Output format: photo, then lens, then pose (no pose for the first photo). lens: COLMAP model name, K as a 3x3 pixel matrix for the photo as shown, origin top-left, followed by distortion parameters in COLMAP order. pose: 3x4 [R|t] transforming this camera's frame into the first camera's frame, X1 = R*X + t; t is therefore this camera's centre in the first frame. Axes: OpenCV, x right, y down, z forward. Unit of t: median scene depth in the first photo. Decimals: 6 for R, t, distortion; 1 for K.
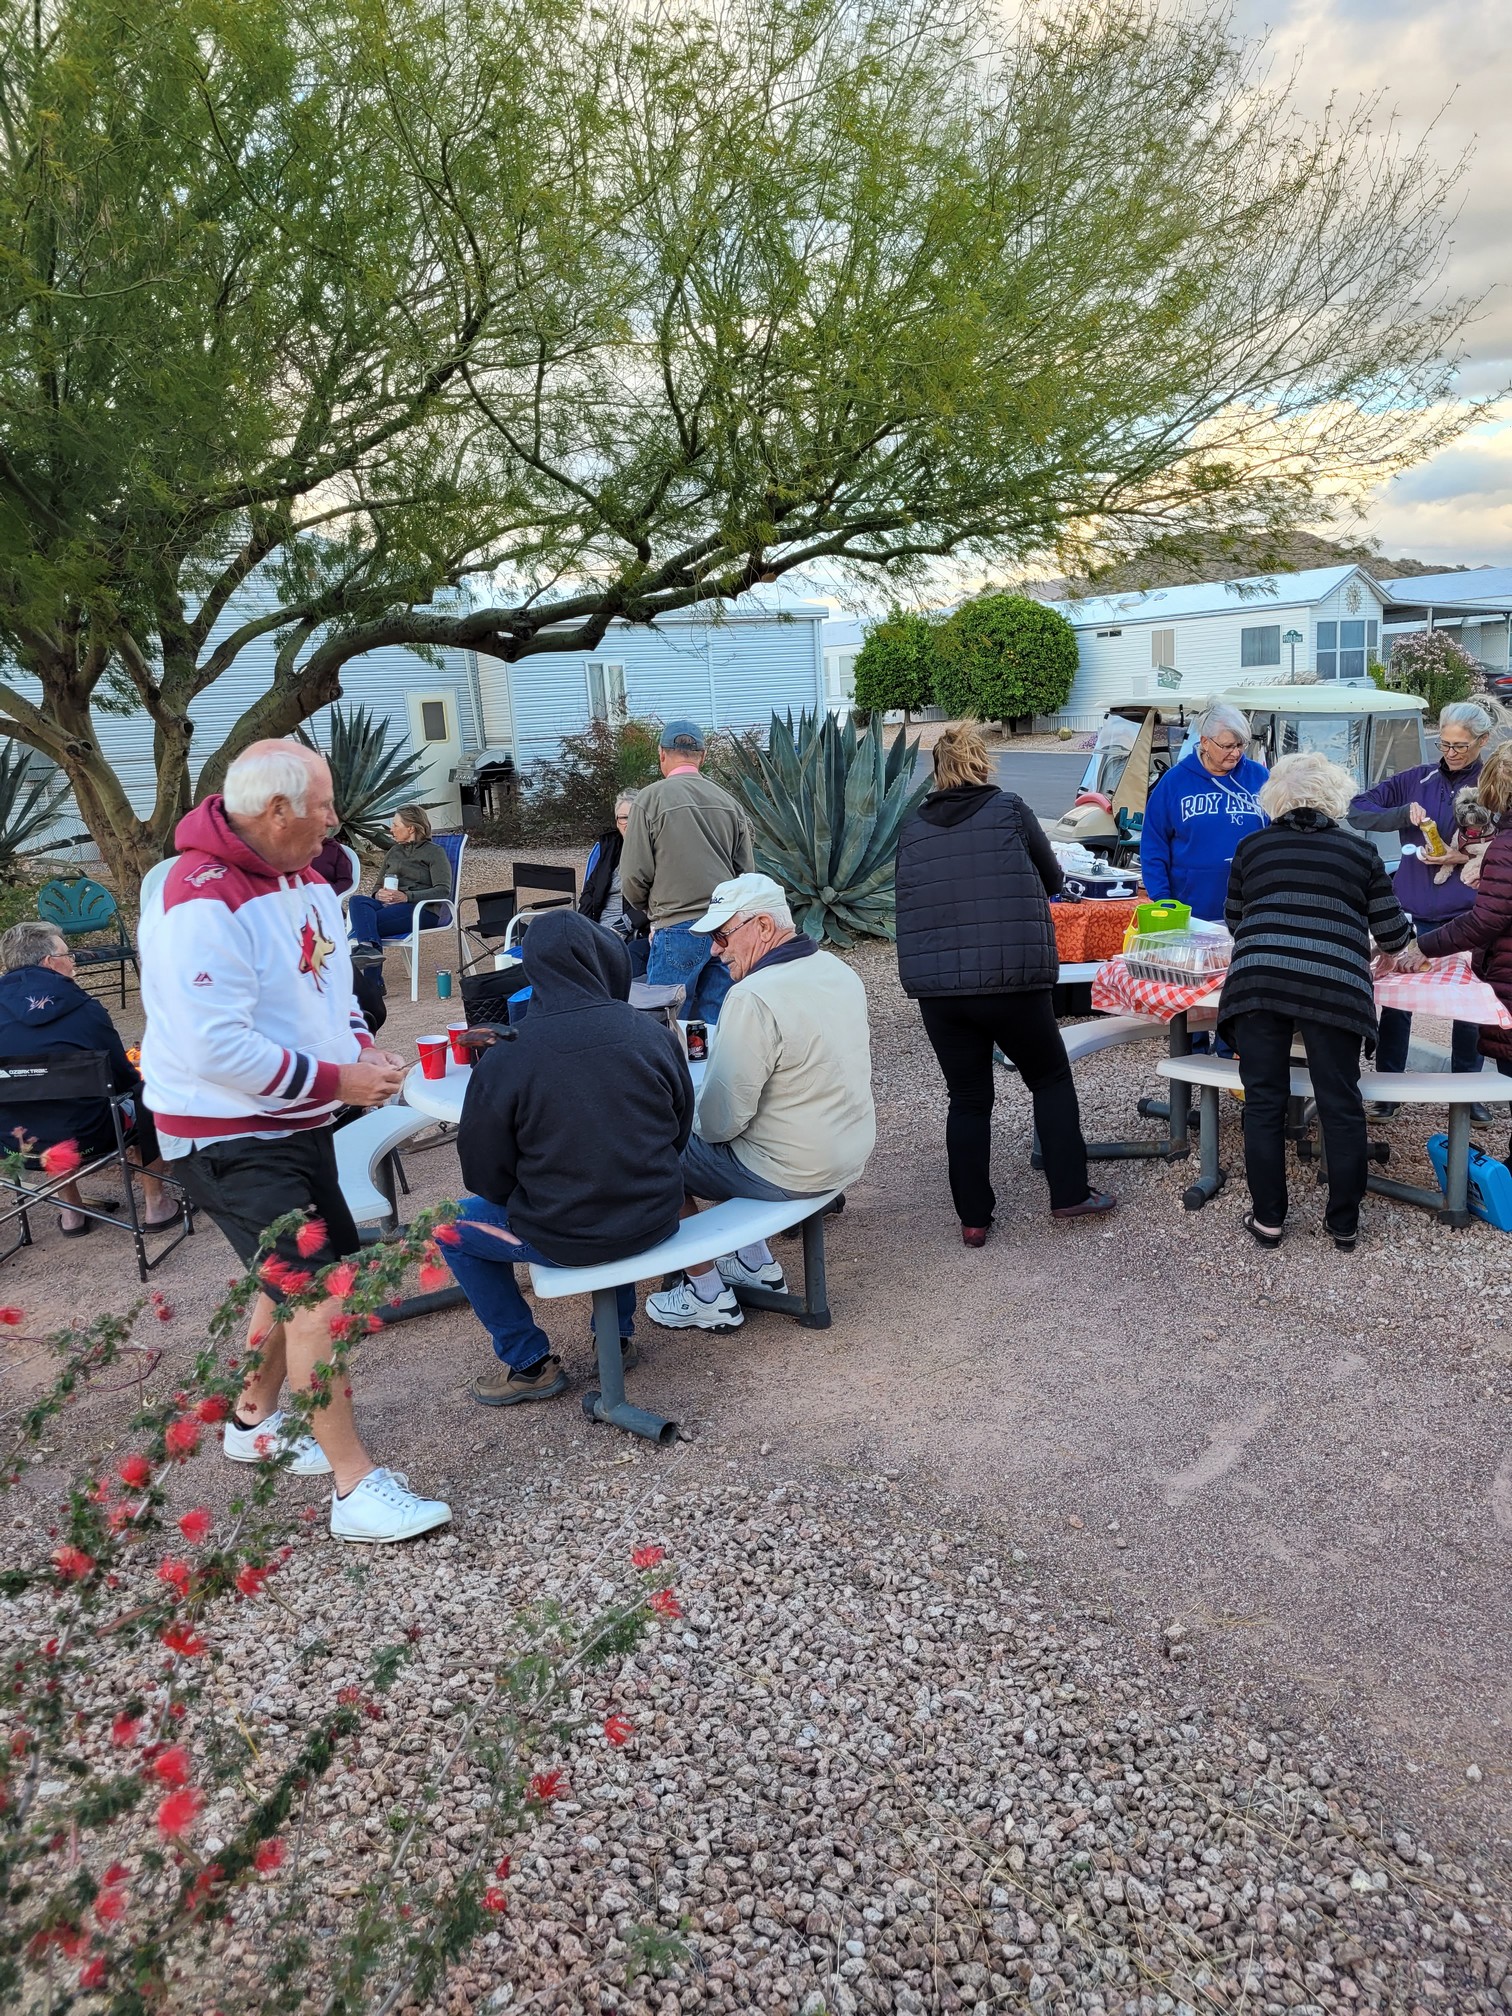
lens RADIAL K [[1506.3, 0, 799.2], [0, 1506.3, 1008.0], [0, 0, 1]] dist [0.046905, -0.000998]
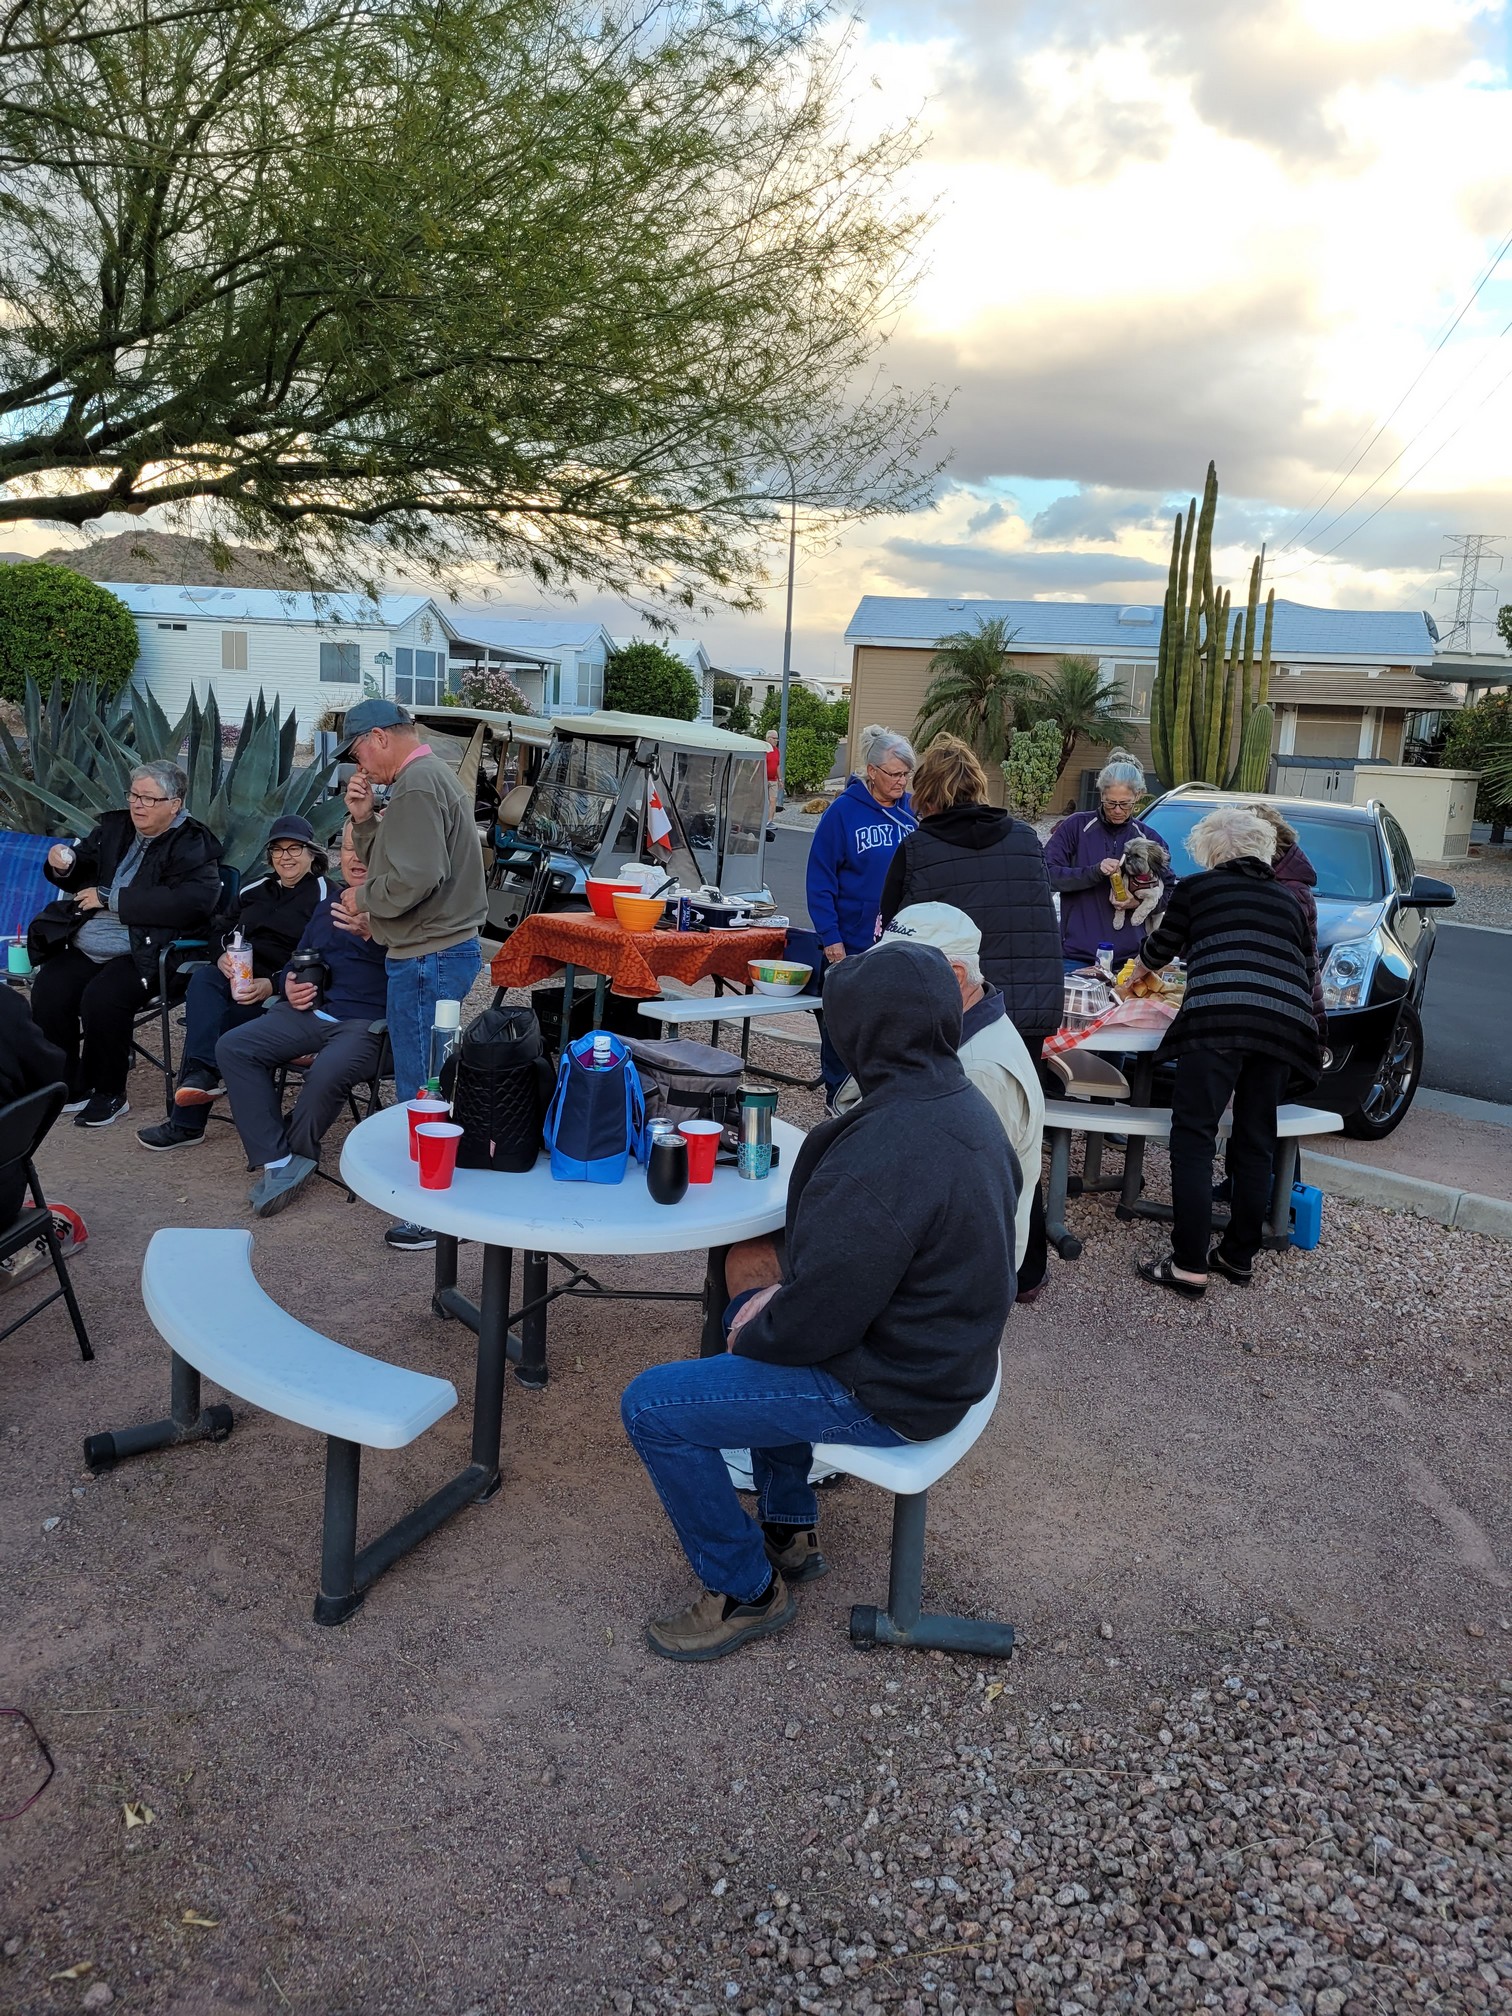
lens RADIAL K [[1506.3, 0, 799.2], [0, 1506.3, 1008.0], [0, 0, 1]] dist [0.046905, -0.000998]
pose [[0.804435, -0.007785, 0.593990, -0.311394], [0.015130, 0.999858, -0.007385, -0.015741], [-0.593849, 0.014928, 0.804438, 0.224373]]
